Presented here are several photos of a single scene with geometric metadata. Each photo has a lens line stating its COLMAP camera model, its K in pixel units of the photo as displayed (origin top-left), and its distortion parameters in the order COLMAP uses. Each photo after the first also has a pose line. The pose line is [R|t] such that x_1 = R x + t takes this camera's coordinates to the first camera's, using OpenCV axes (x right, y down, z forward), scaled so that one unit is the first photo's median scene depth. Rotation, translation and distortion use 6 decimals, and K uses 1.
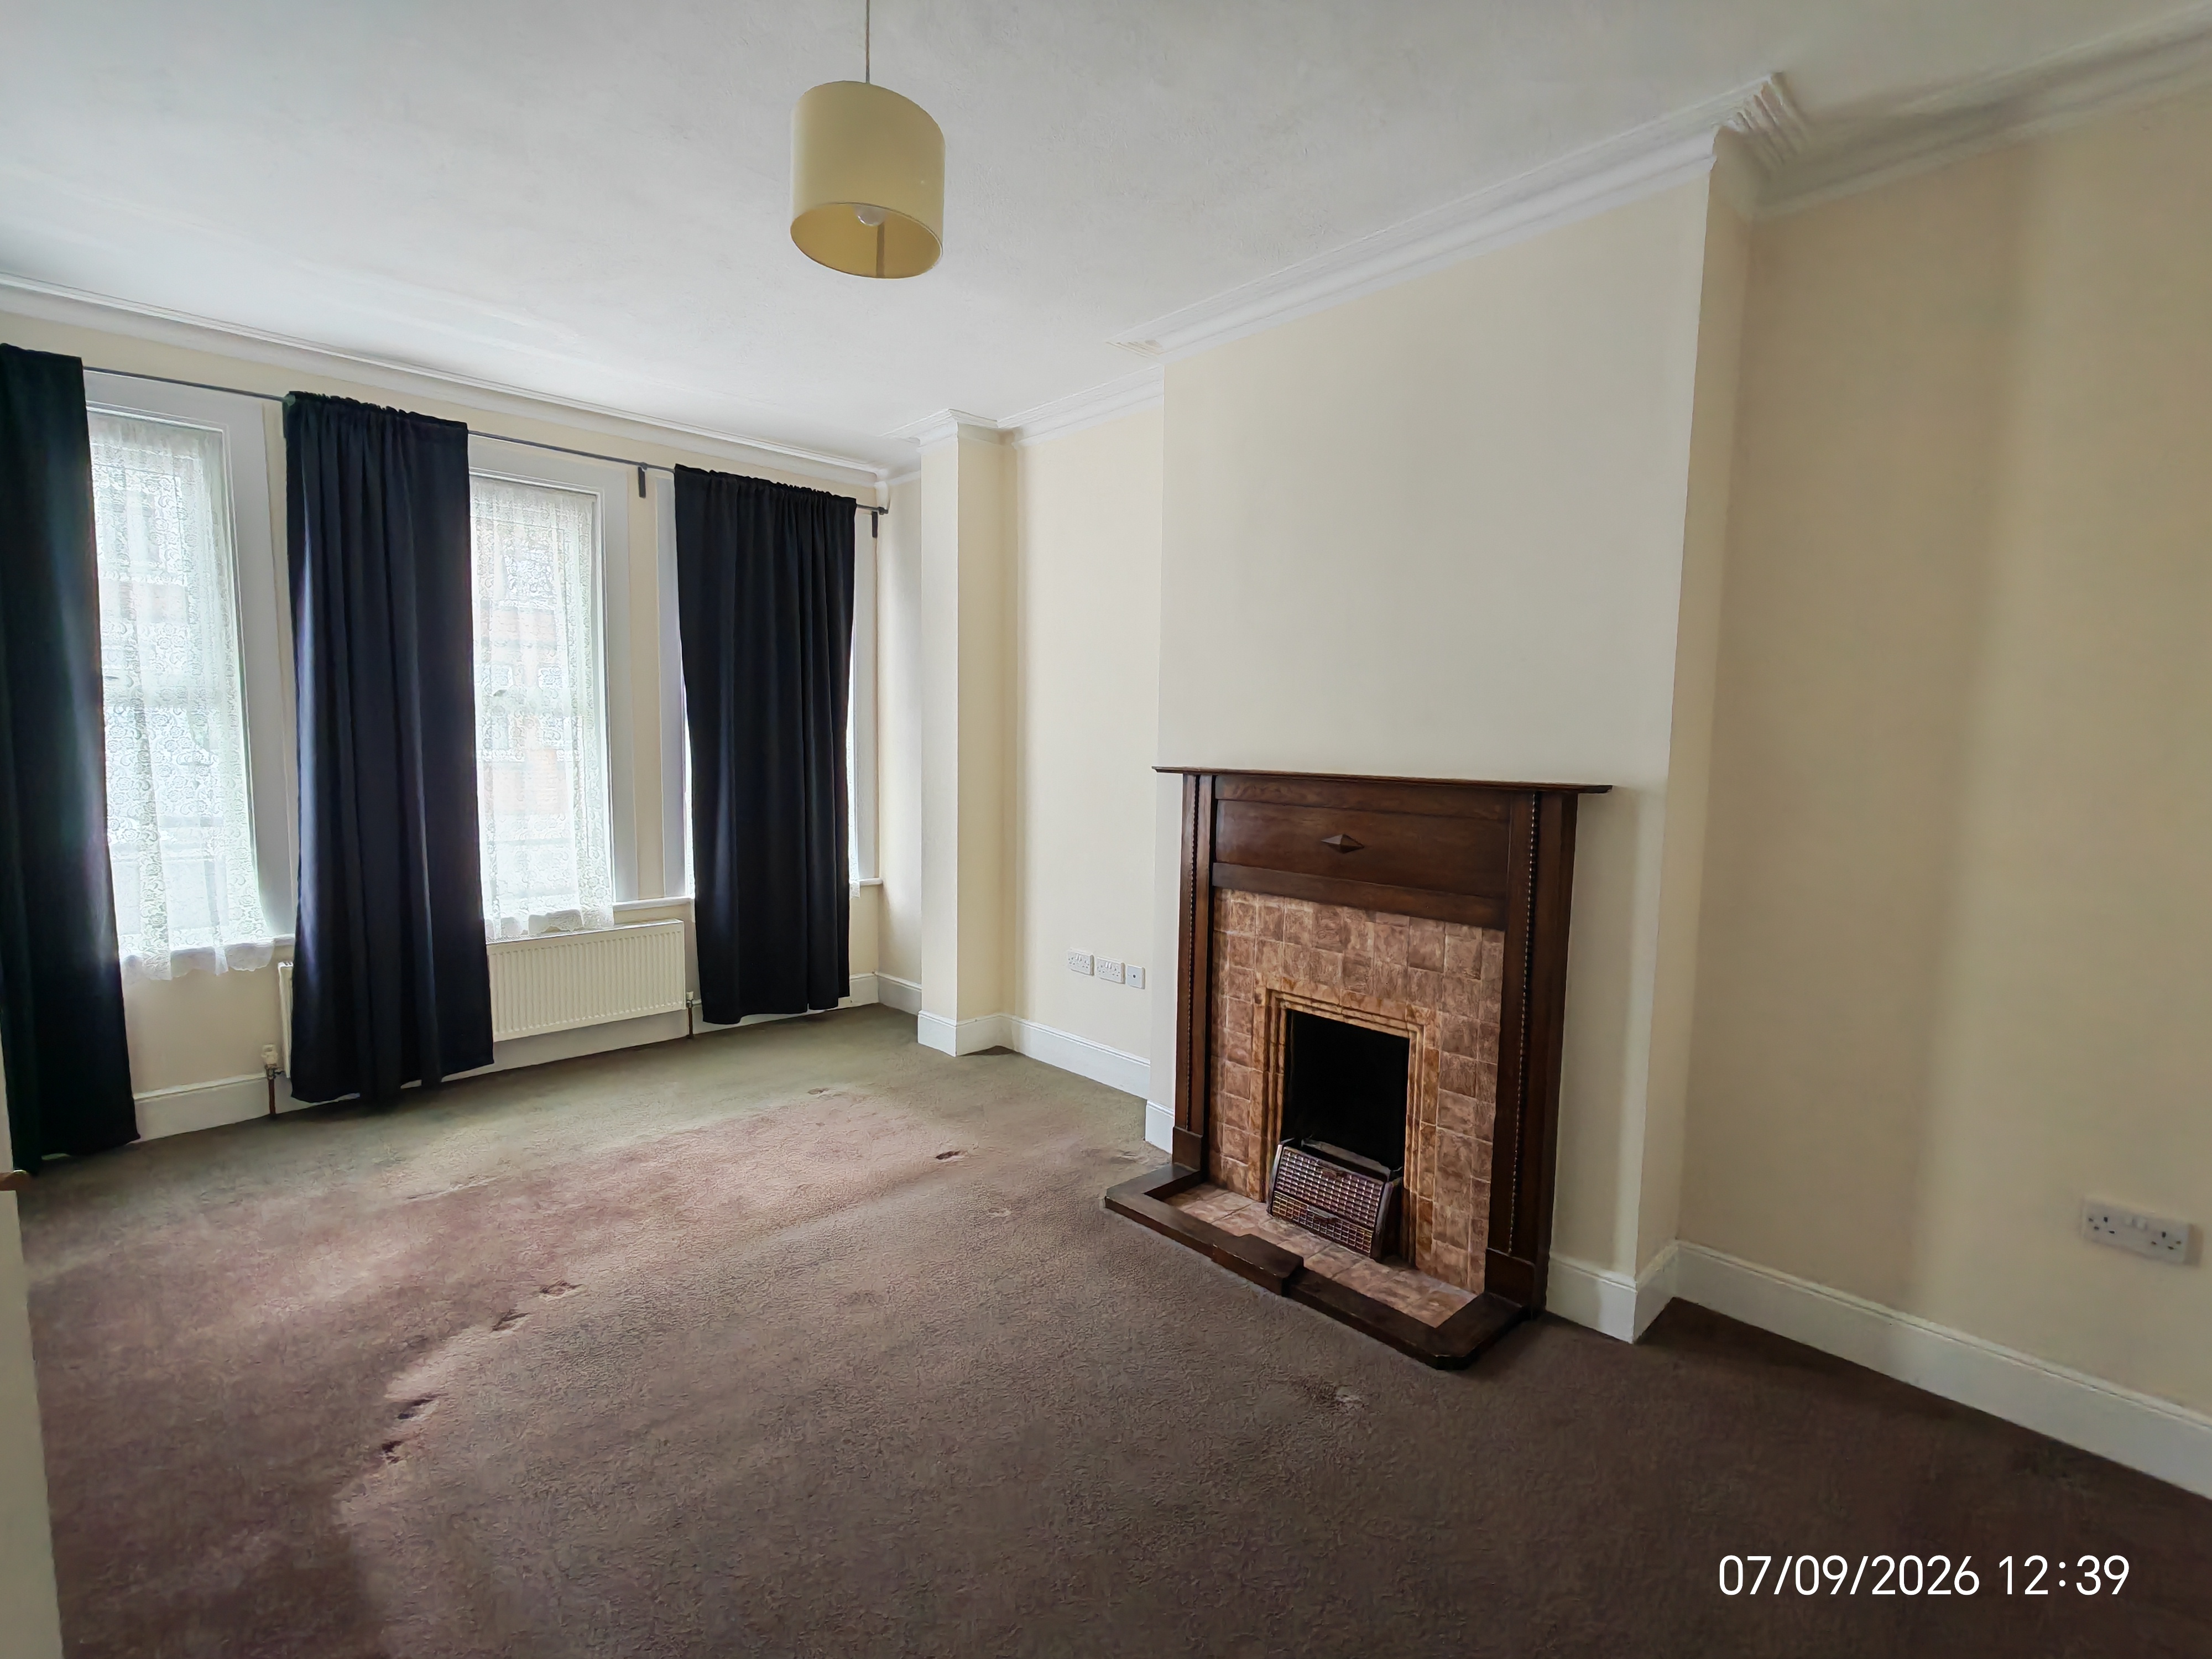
lens RADIAL K [[1021.7, 0, 1098.7], [0, 1021.7, 827.2], [0, 0, 1]] dist [-0.001204, -0.000164]
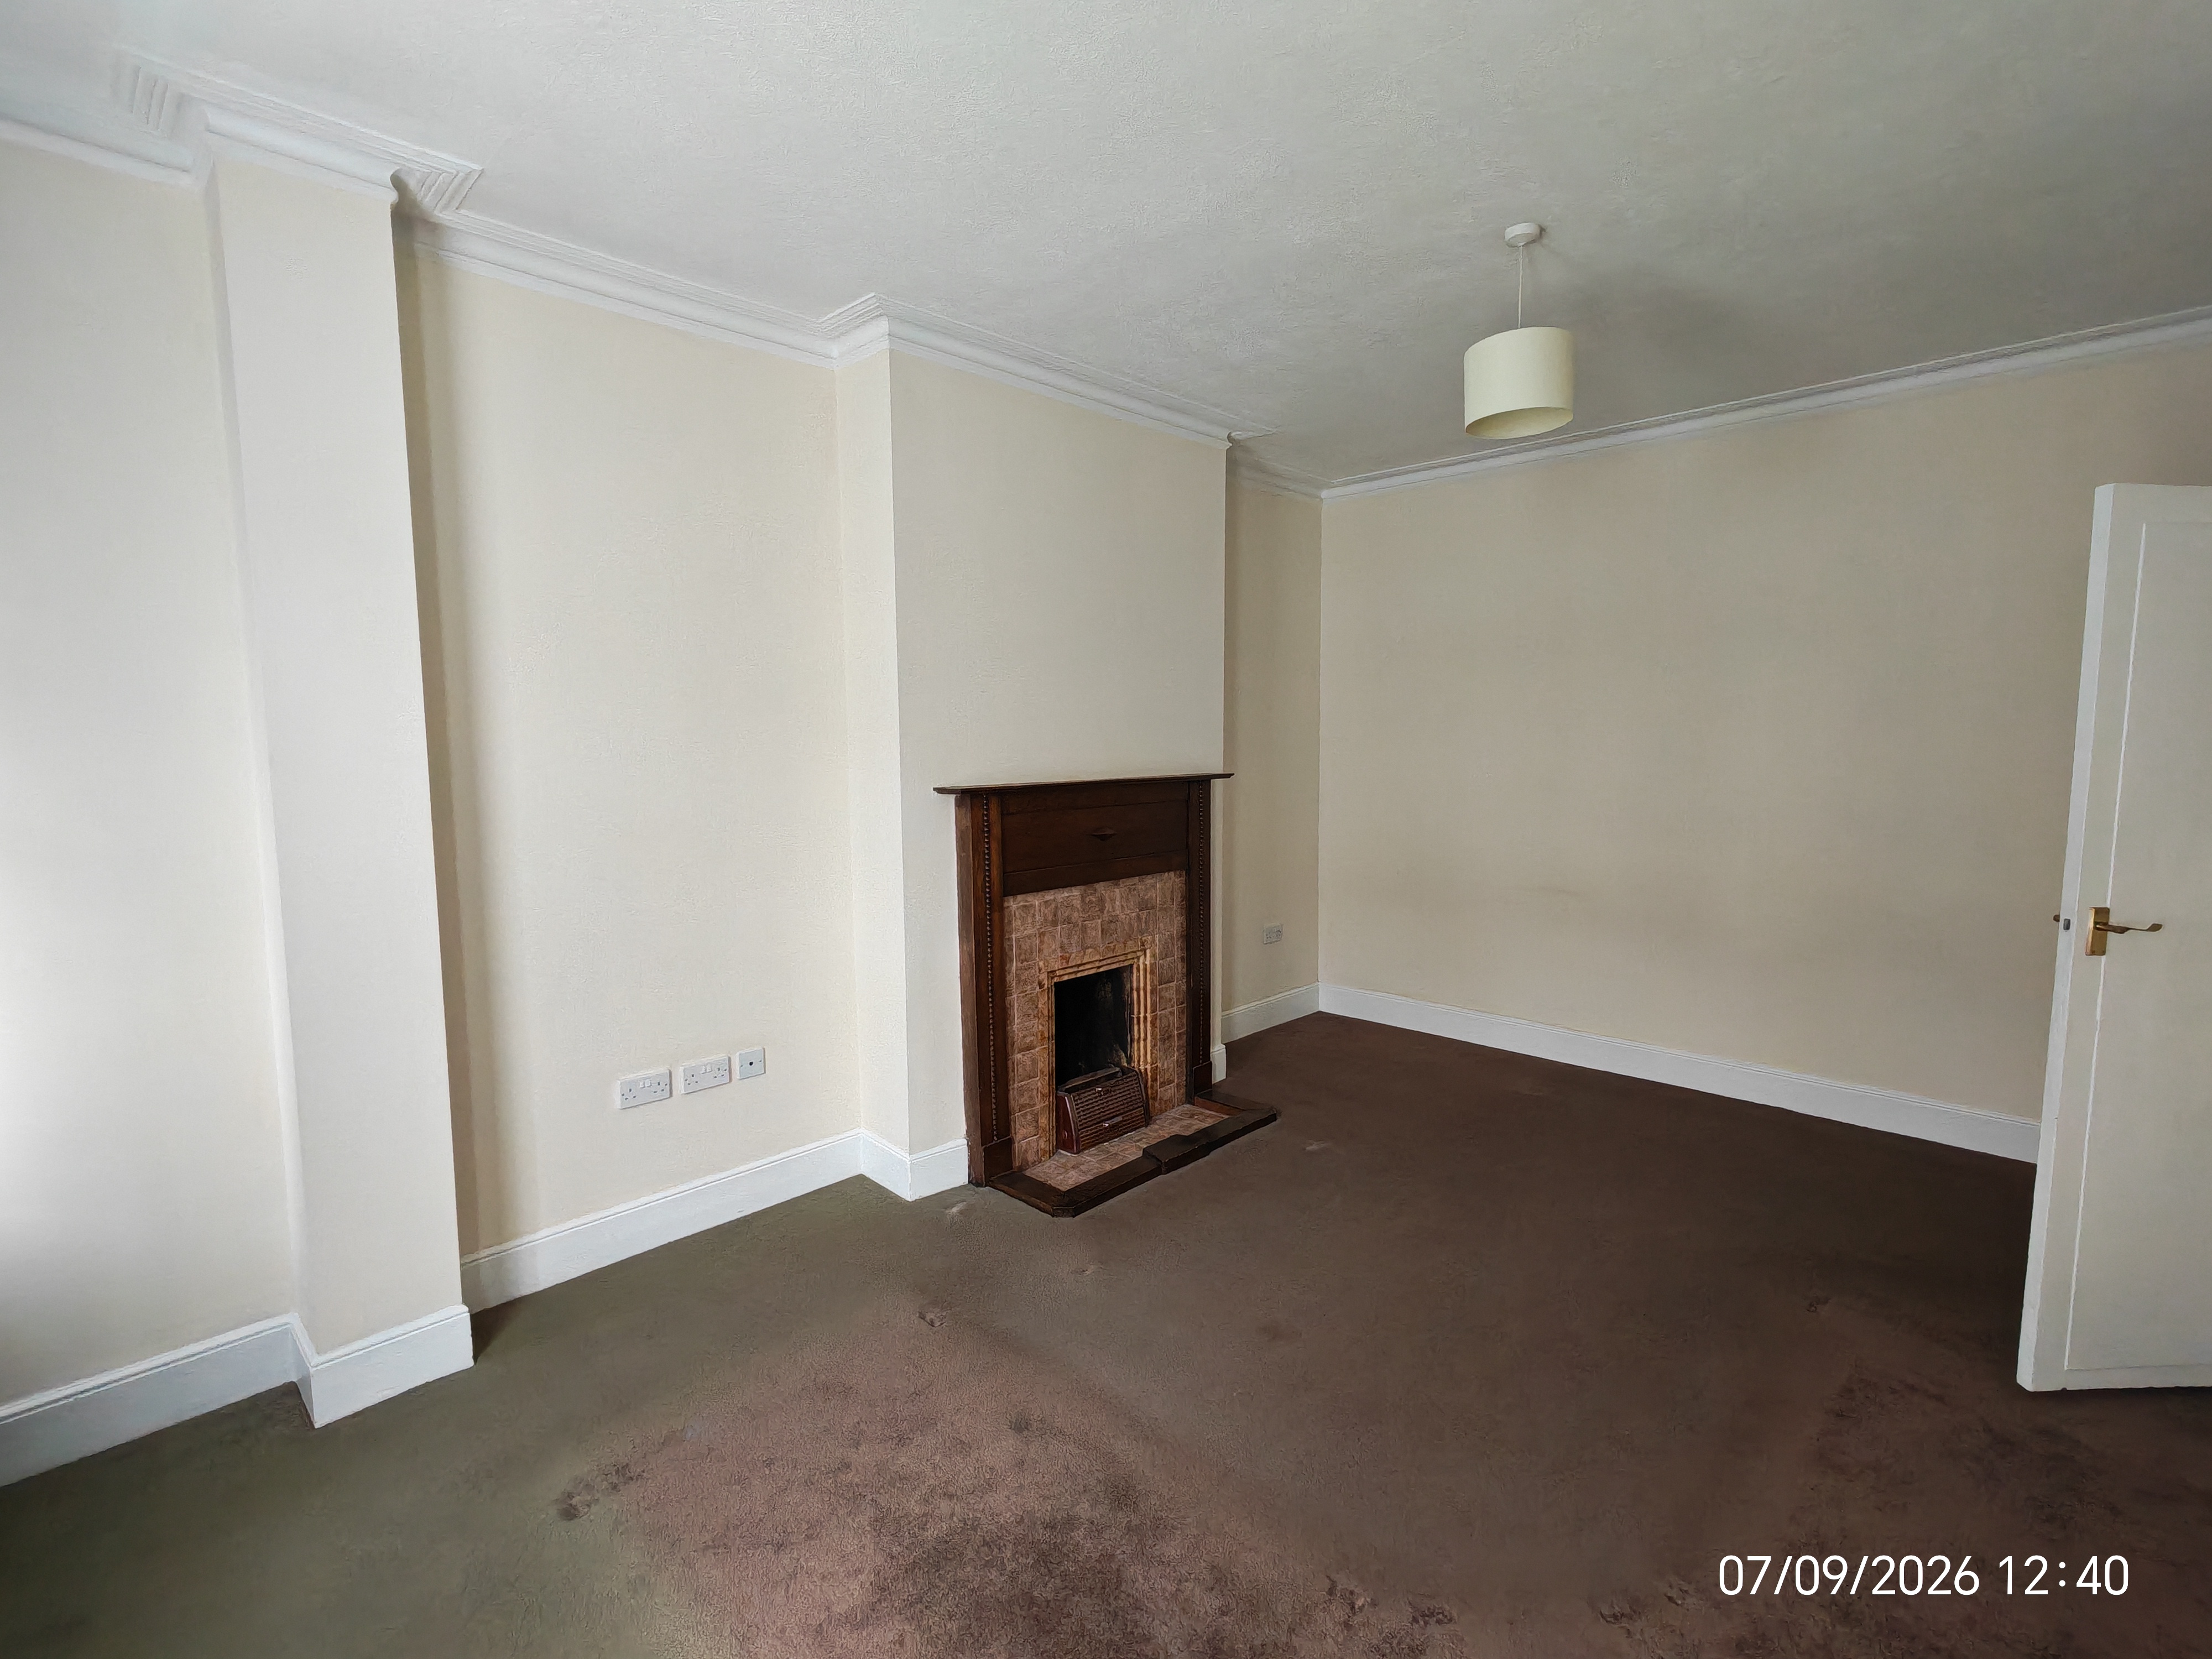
lens RADIAL K [[1021.7, 0, 1099.4], [0, 1021.7, 830.5], [0, 0, 1]] dist [-0.001204, -0.000164]
pose [[-0.026185, -0.104946, 0.994133, -1.001198], [0.103840, 0.988809, 0.107119, -0.121452], [-0.994249, 0.106036, -0.014995, 0.976726]]
